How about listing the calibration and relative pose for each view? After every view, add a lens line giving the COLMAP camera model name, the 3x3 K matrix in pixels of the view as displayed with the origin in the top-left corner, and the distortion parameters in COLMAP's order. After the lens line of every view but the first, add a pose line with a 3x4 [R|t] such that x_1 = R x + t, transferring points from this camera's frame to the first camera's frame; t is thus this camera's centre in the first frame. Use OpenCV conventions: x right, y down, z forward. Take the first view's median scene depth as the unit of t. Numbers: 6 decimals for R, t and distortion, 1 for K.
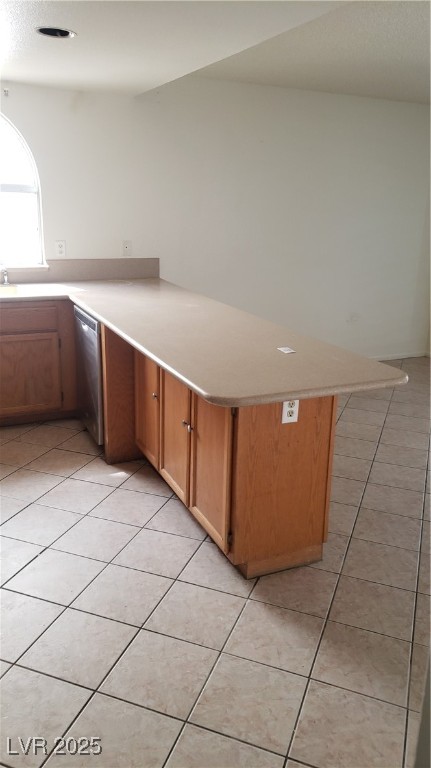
lens RADIAL K [[575.9, 0, 215.5], [0, 575.9, 384.0], [0, 0, 1]] dist [0.026625, -0.002232]
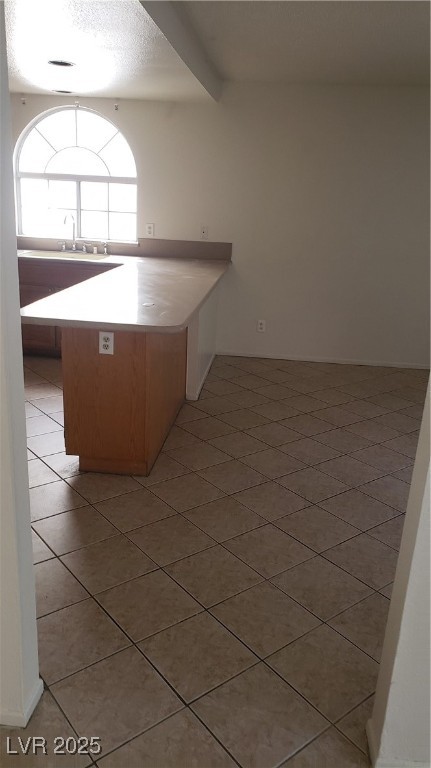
lens RADIAL K [[586.3, 0, 246.6], [0, 586.3, 382.1], [0, 0, 1]] dist [0.073565, -0.070451]
pose [[0.873406, 0.162818, -0.458969, 0.562007], [-0.171050, 0.984972, 0.023913, 0.023948], [0.455965, 0.057621, 0.888131, -0.018028]]
